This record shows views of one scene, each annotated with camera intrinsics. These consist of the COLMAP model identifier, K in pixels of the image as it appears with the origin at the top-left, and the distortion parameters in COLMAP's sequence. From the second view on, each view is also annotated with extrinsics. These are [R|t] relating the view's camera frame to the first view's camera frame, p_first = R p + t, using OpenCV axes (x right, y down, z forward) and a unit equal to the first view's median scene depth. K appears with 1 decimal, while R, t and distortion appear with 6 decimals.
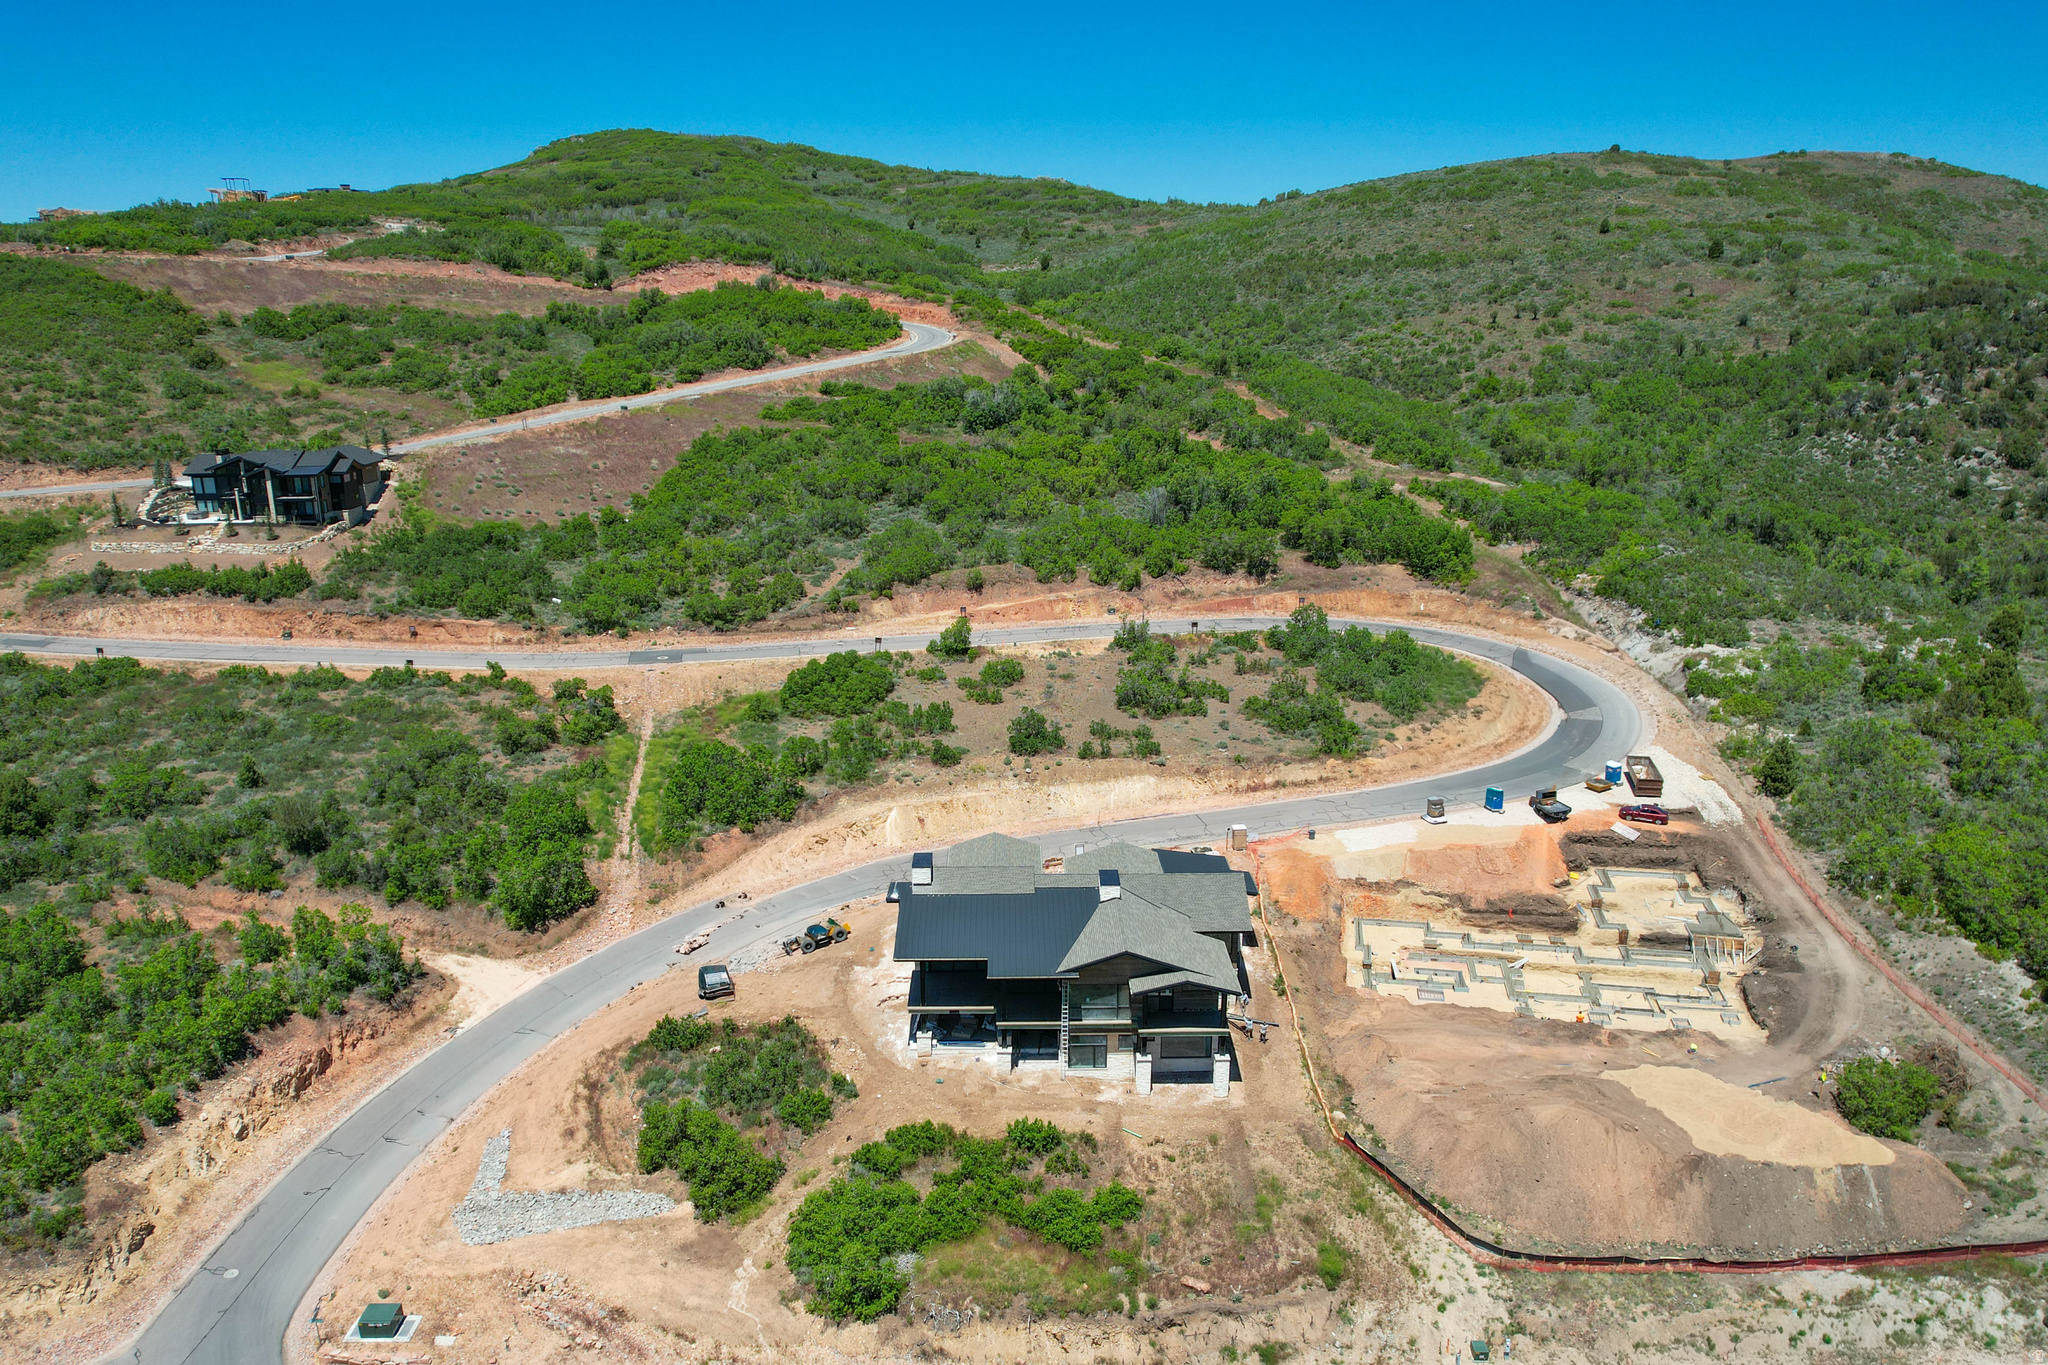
lens RADIAL K [[1576.0, 0, 1026.3], [0, 1576.0, 686.7], [0, 0, 1]] dist [-0.024696, 0.010340]
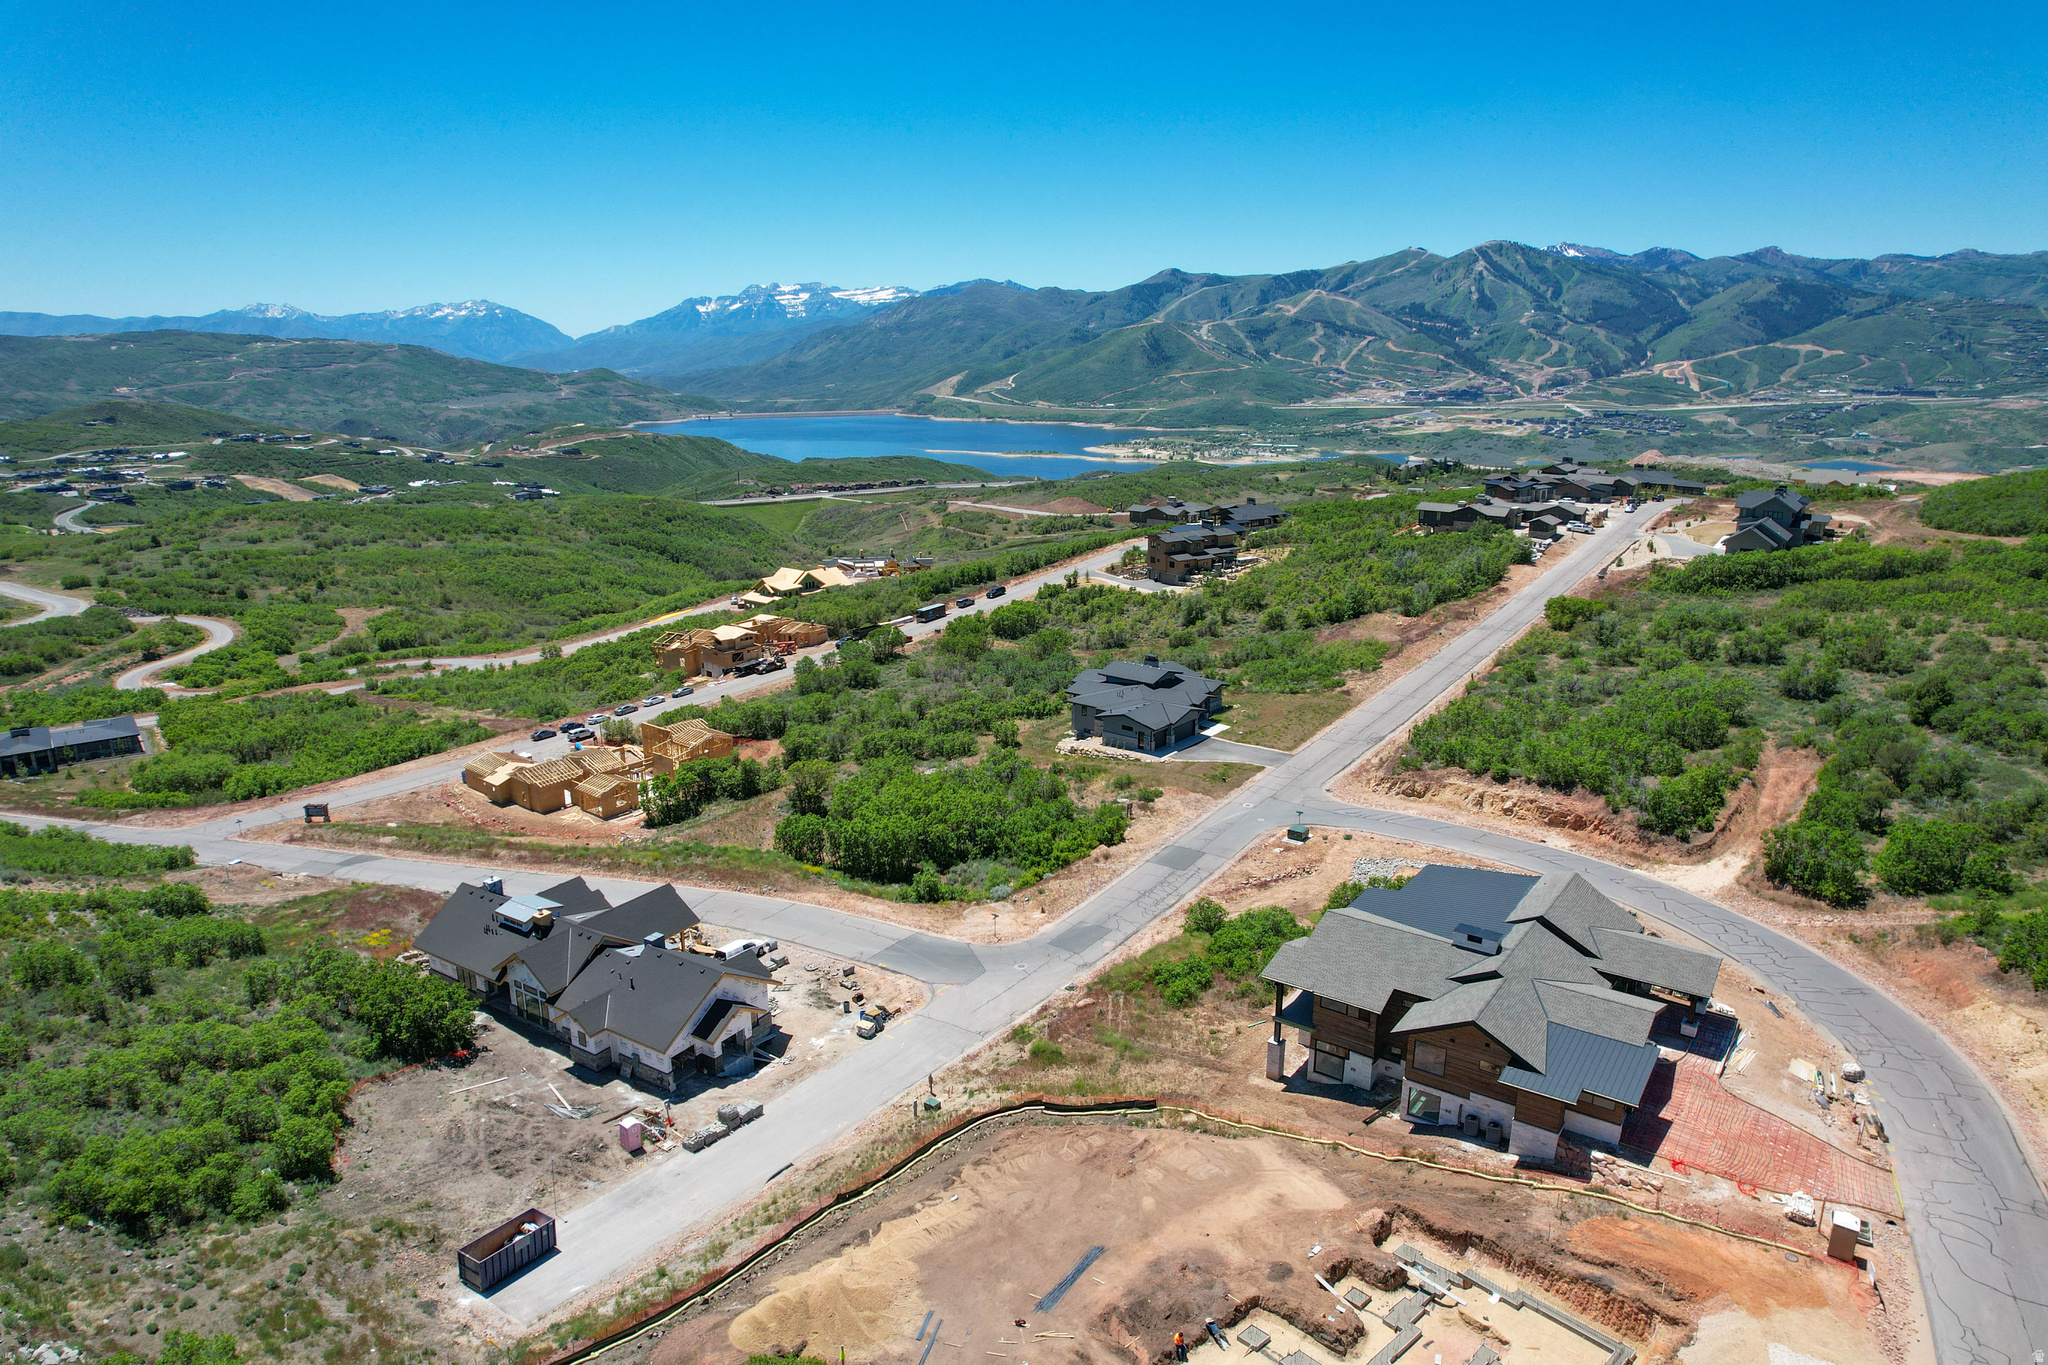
lens RADIAL K [[1309.6, 0, 1028.4], [0, 1309.6, 682.3], [0, 0, 1]] dist [-0.036429, 0.024276]
pose [[-0.596324, 0.211790, -0.774301, 0.872649], [-0.194550, 0.897682, 0.395370, -0.296389], [0.778812, 0.386409, -0.494106, 1.260834]]
